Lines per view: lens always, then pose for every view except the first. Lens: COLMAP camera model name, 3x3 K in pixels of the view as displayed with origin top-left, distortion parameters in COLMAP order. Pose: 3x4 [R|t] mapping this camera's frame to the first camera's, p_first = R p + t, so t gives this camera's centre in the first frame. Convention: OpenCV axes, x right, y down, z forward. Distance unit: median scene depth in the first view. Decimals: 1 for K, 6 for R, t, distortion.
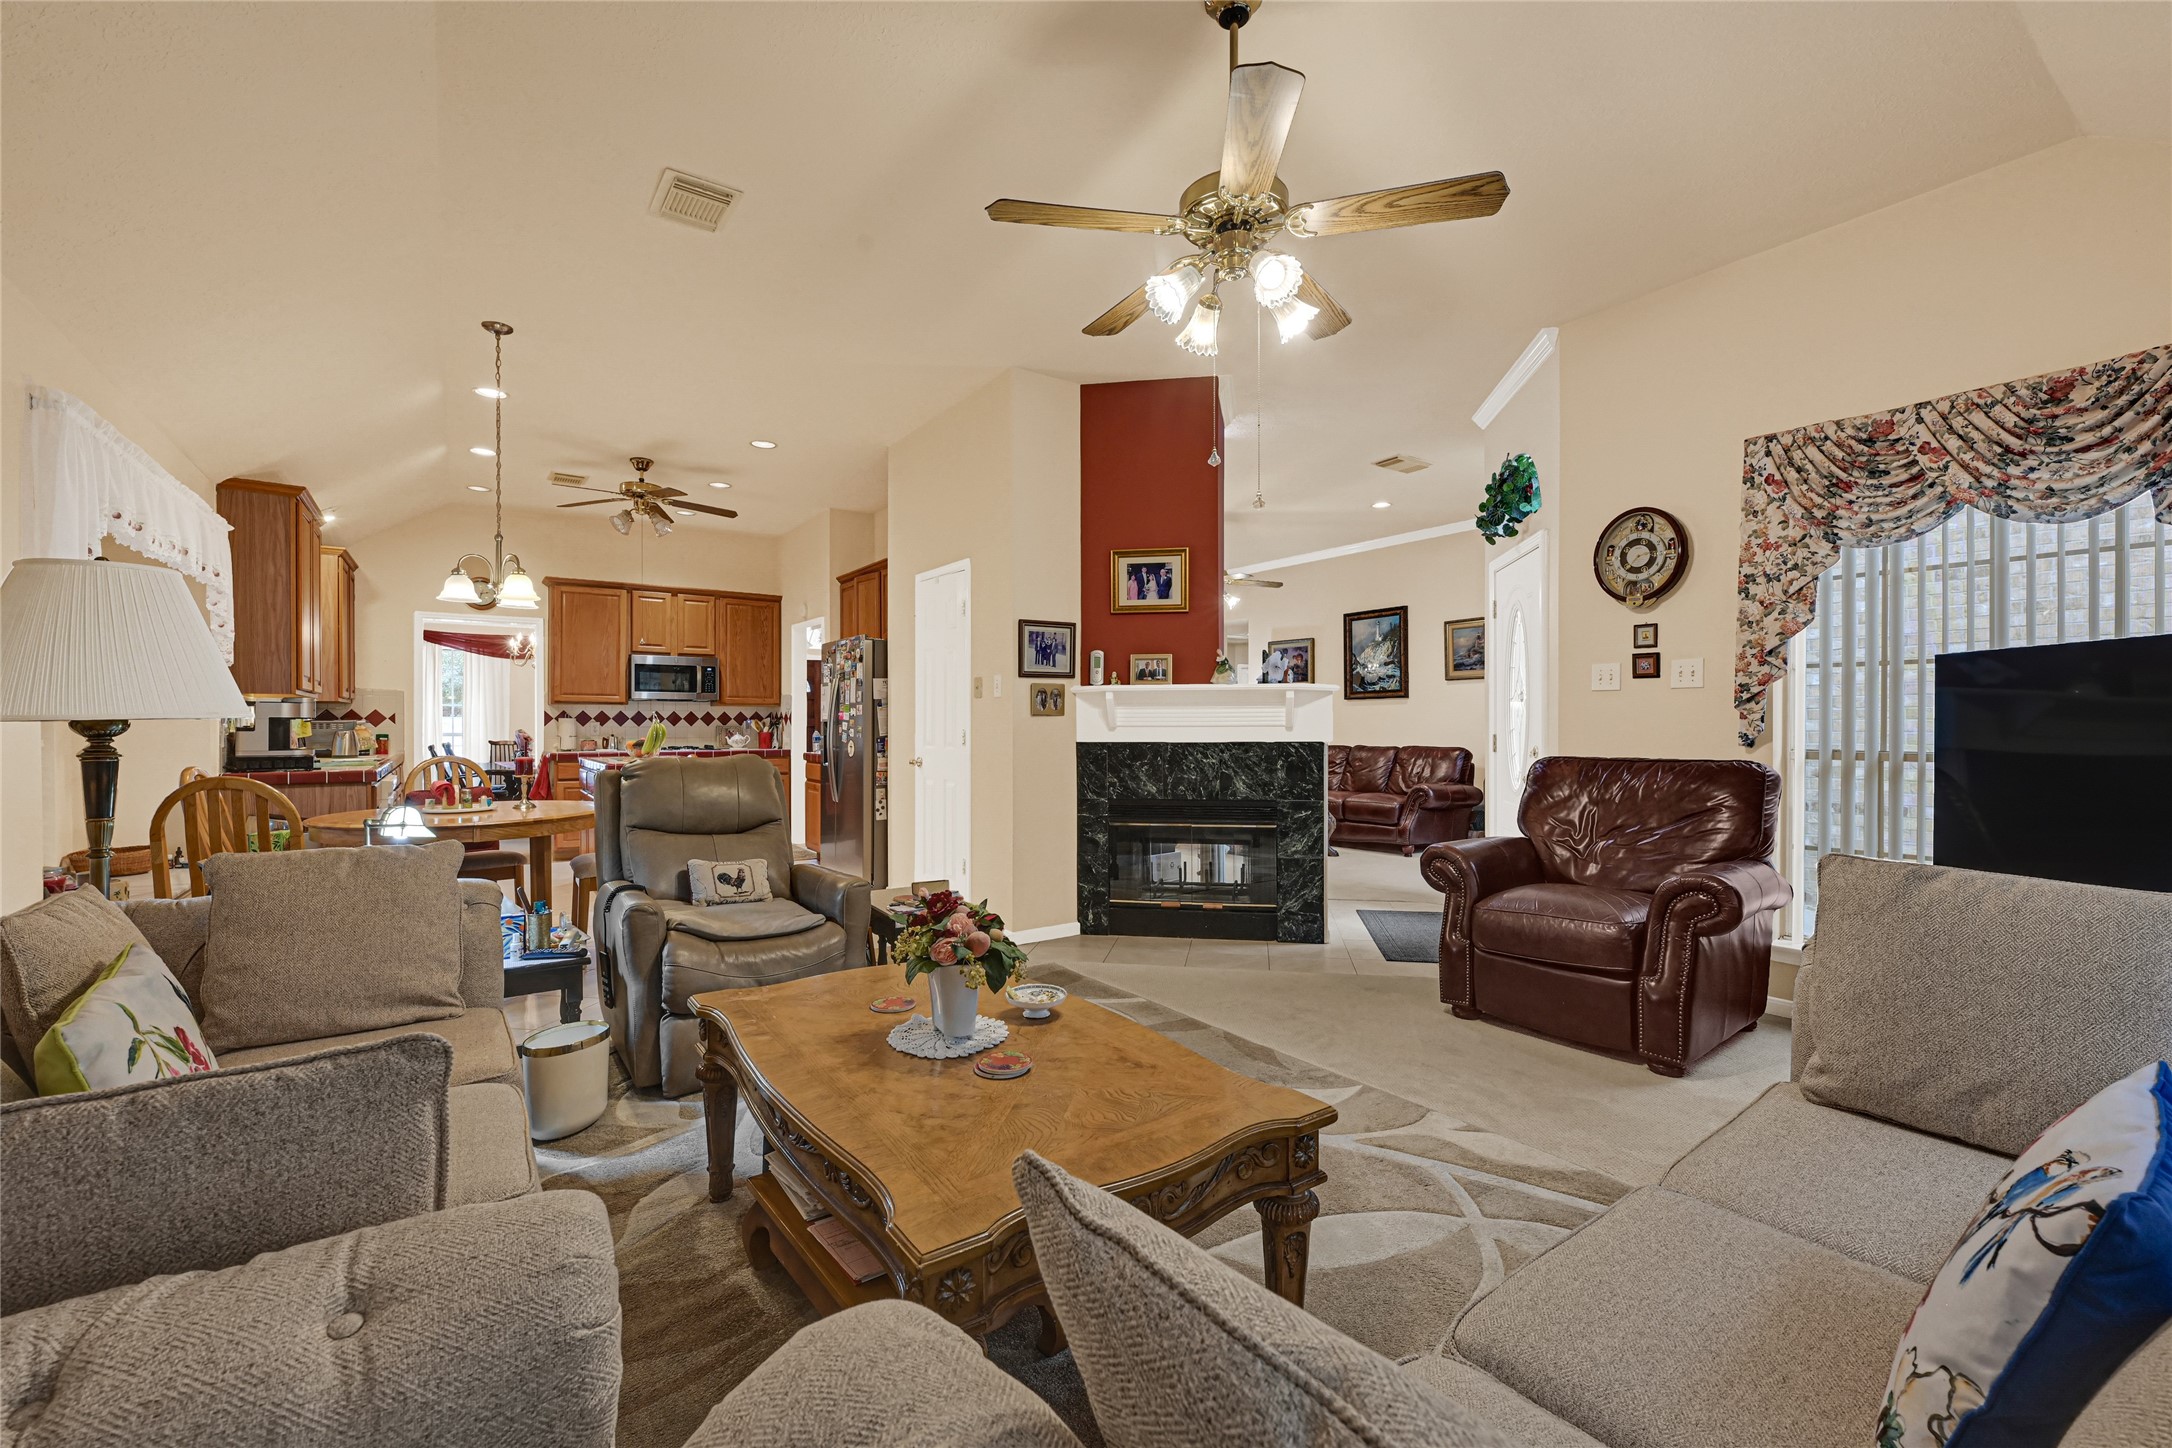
lens RADIAL K [[892.4, 0, 1087.6], [0, 892.4, 717.4], [0, 0, 1]] dist [0.001107, 0.000120]
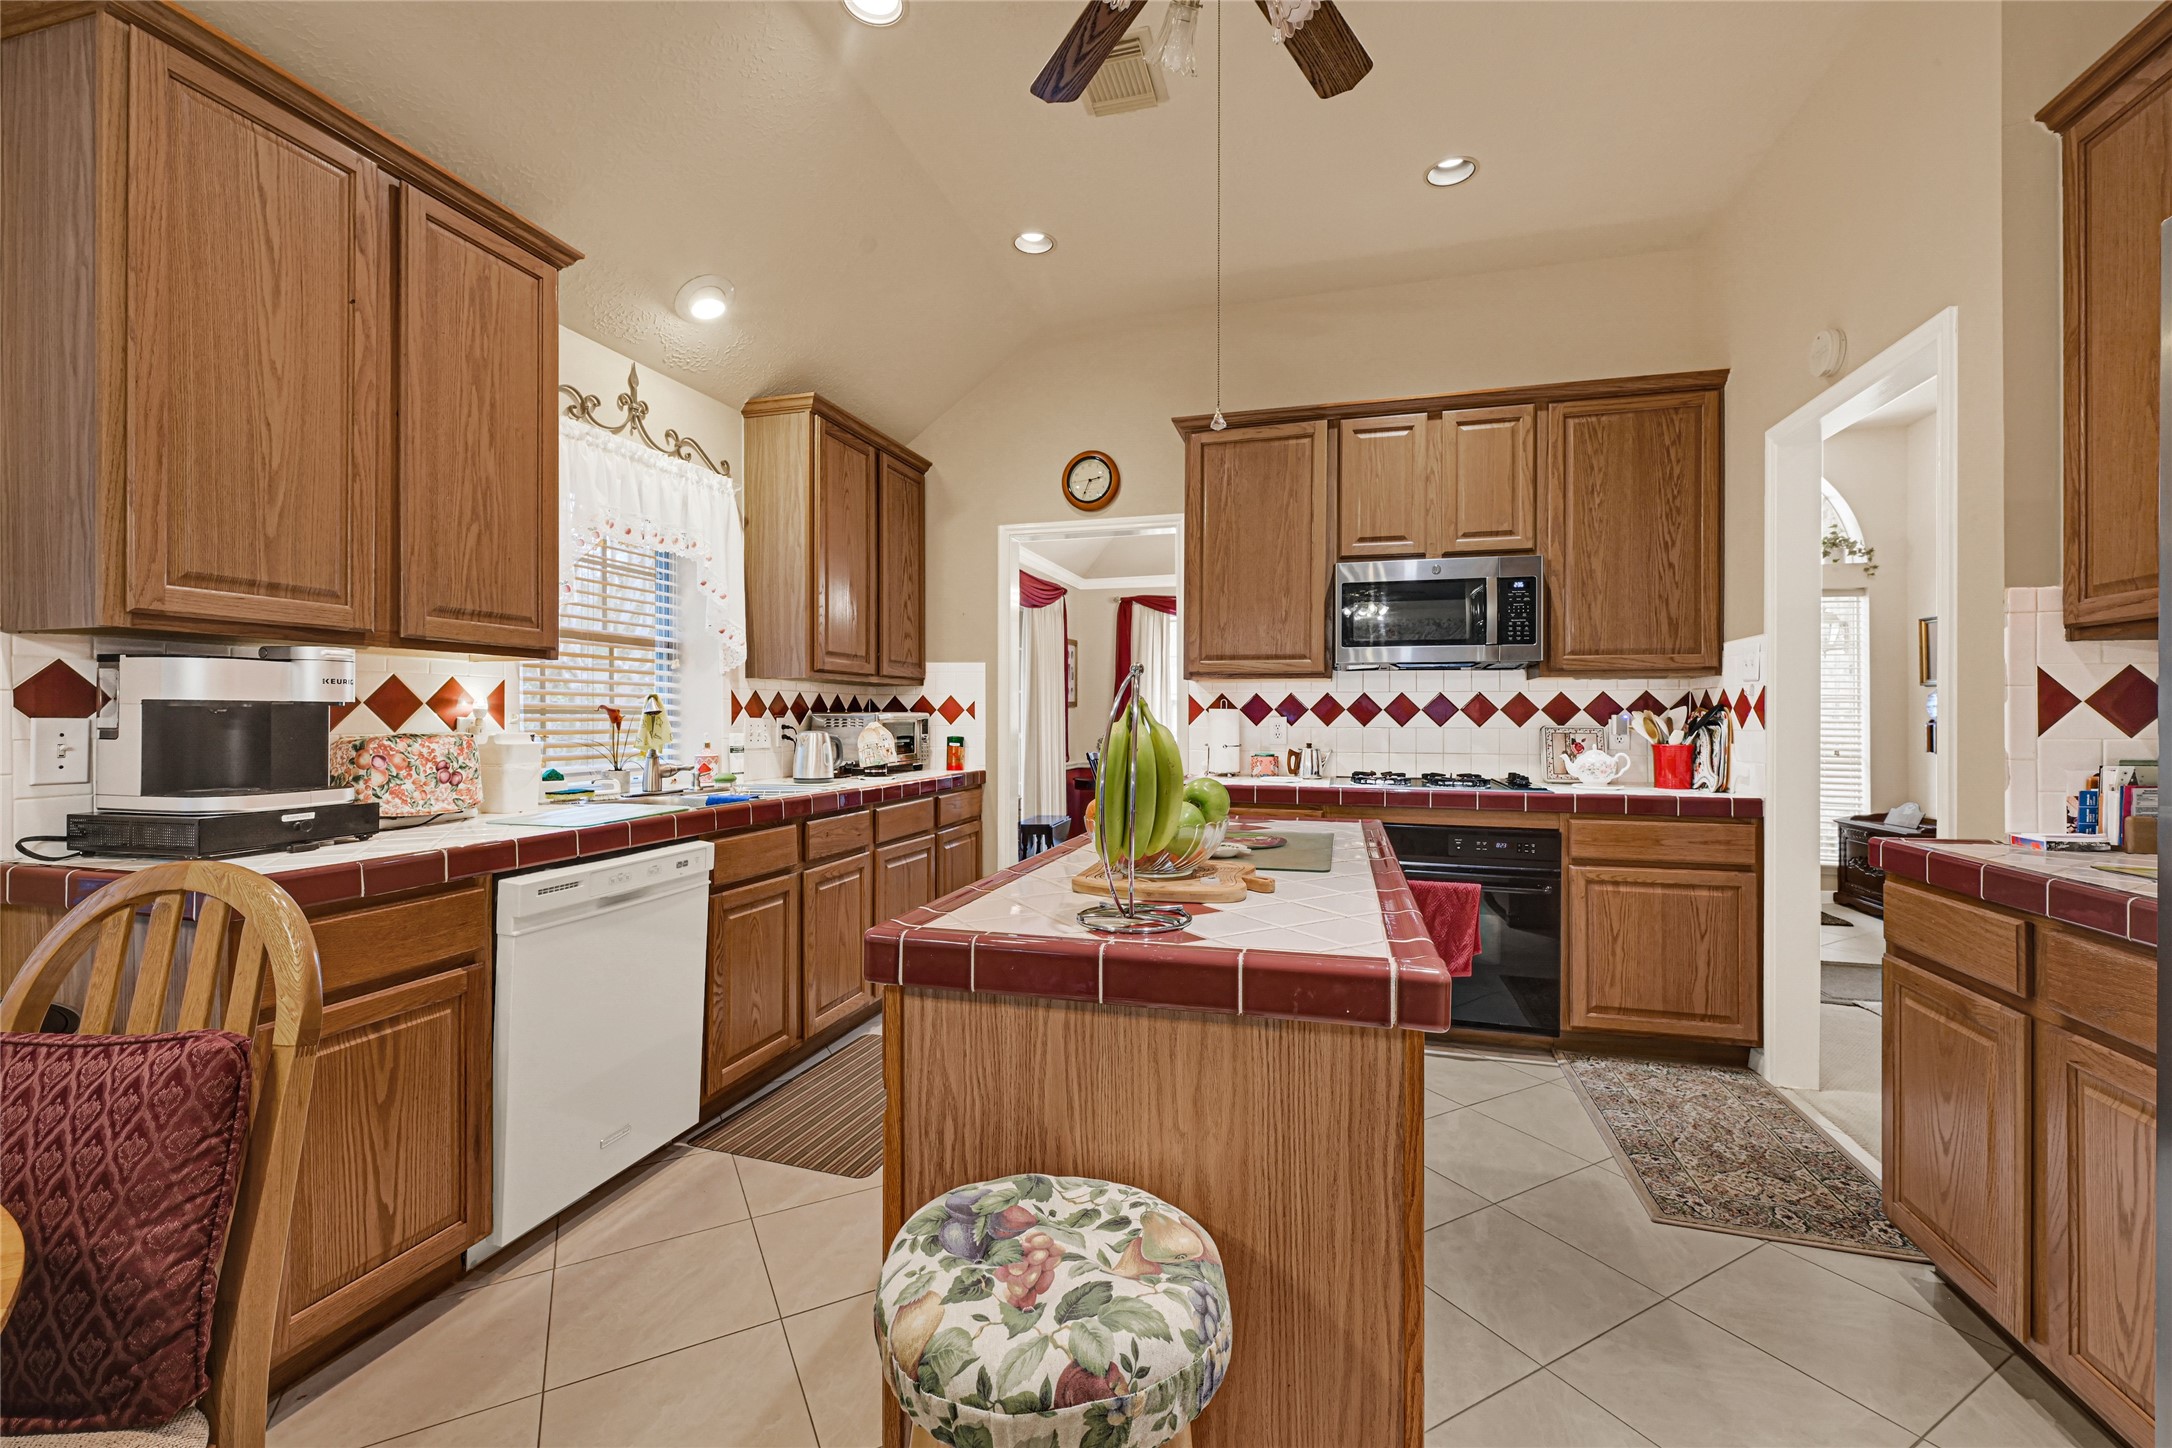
lens RADIAL K [[892.4, 0, 1087.6], [0, 892.4, 717.4], [0, 0, 1]] dist [0.001107, 0.000120]
pose [[0.626337, 0.001824, -0.779550, -0.231572], [0.001458, 0.999993, 0.003511, 0.003415], [0.779551, -0.003336, 0.626330, 0.594584]]
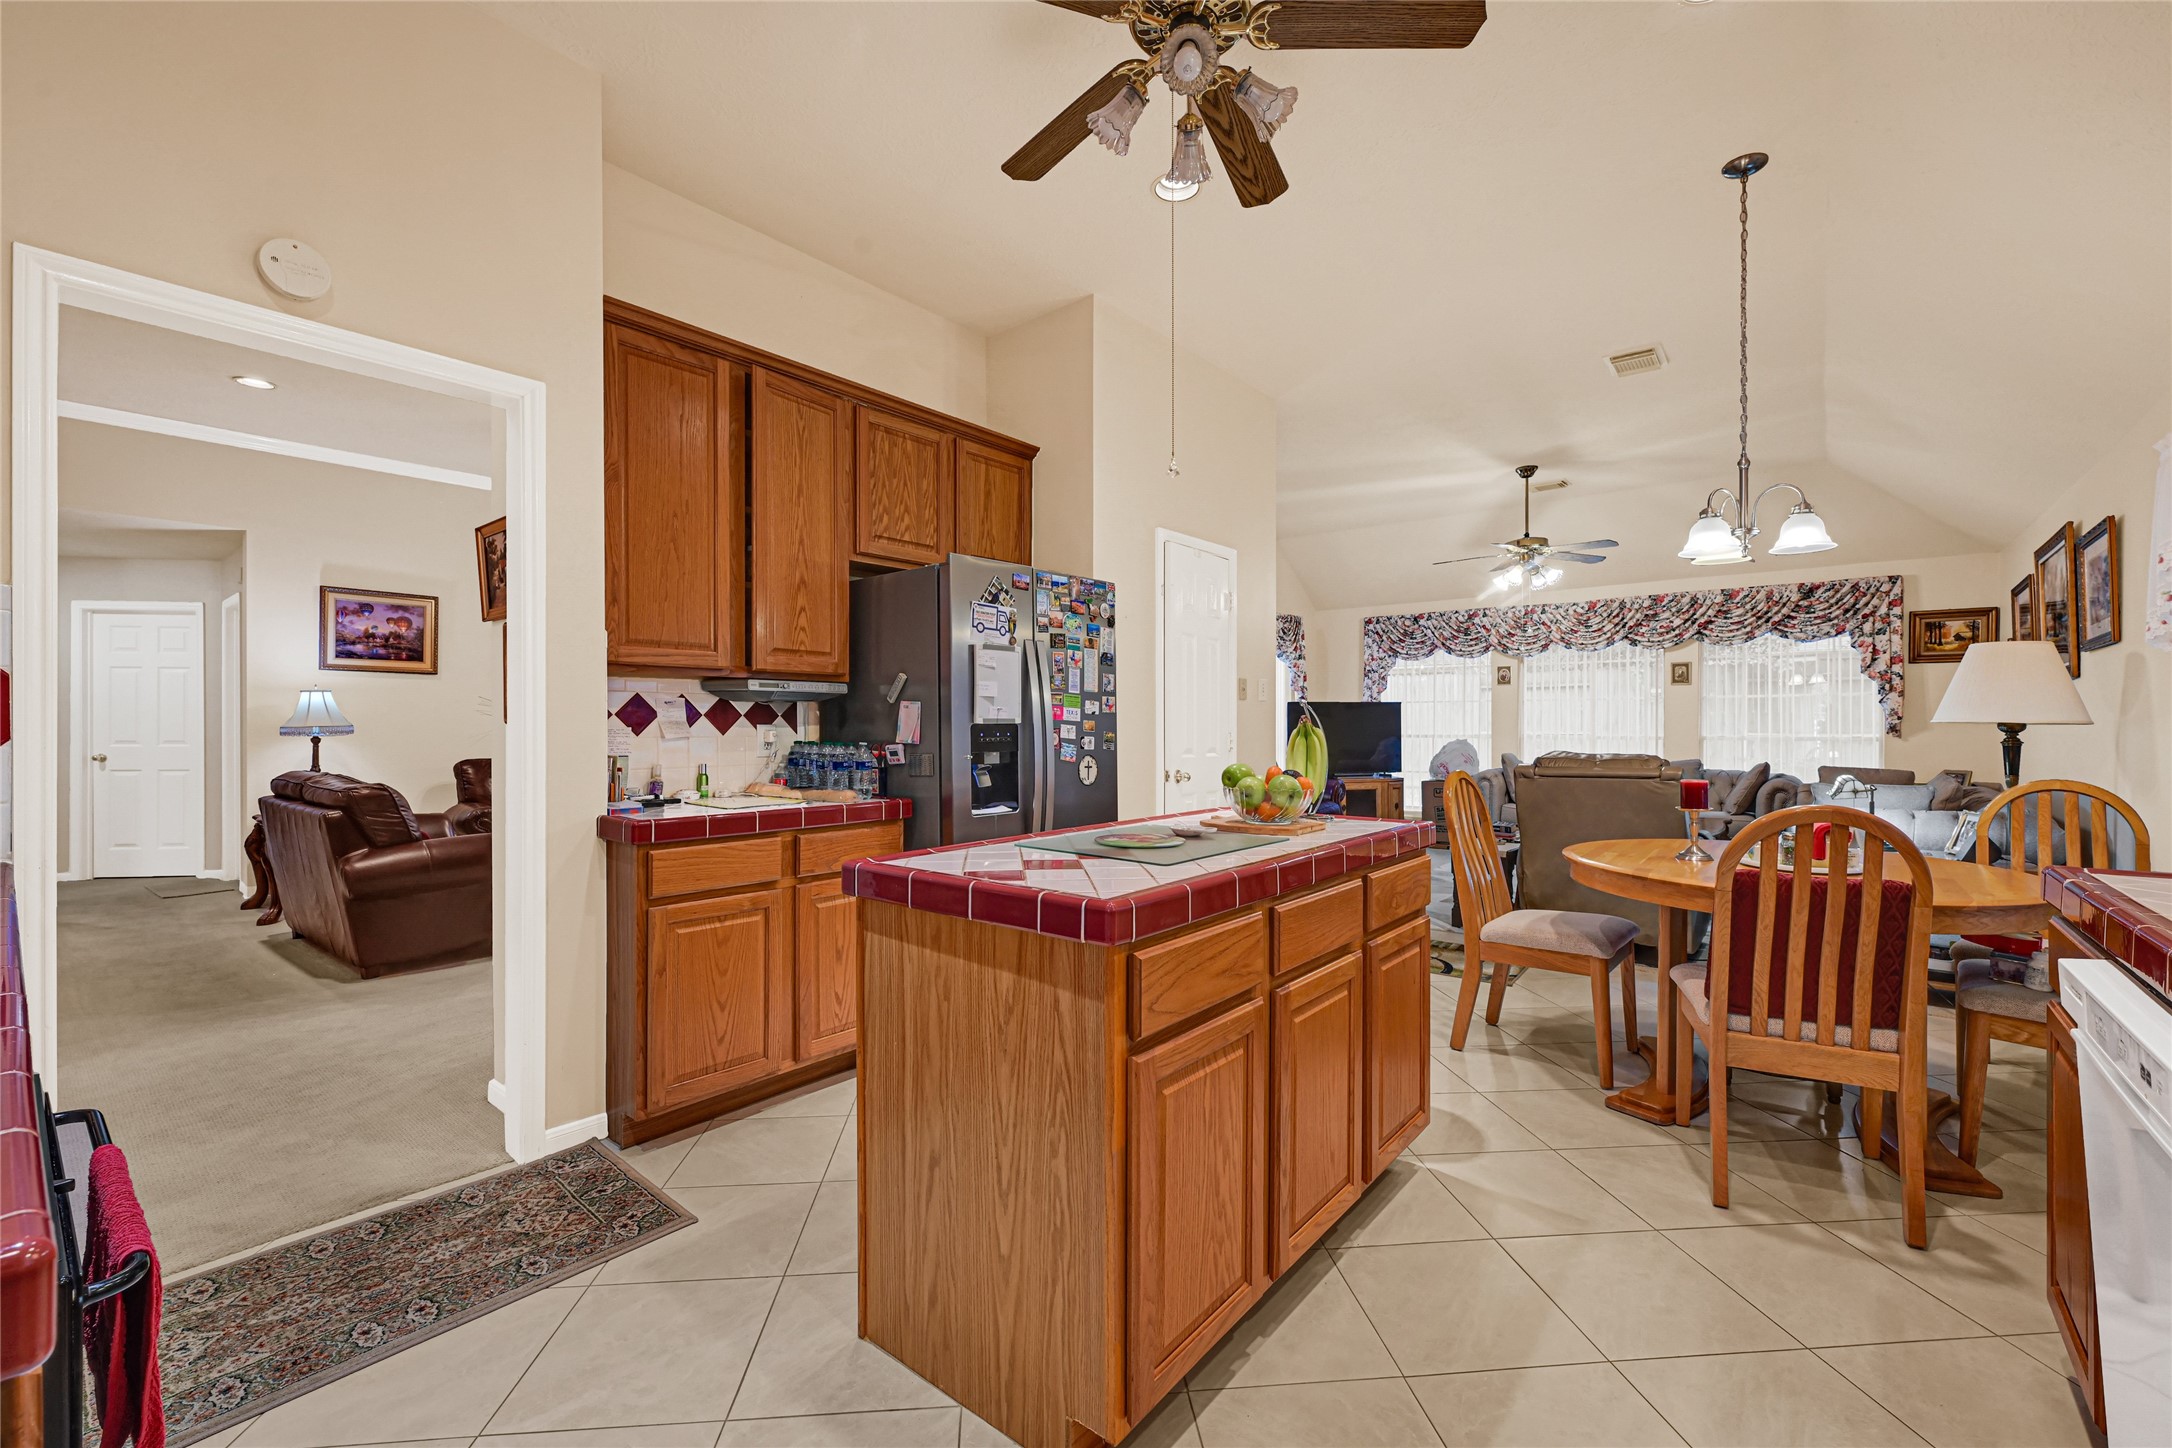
lens RADIAL K [[892.4, 0, 1087.6], [0, 892.4, 717.4], [0, 0, 1]] dist [0.001107, 0.000120]
pose [[-0.258543, 0.008013, 0.965967, -0.591622], [-0.004480, 0.999945, -0.009494, 0.003906], [-0.965989, -0.006782, -0.258493, 0.826371]]
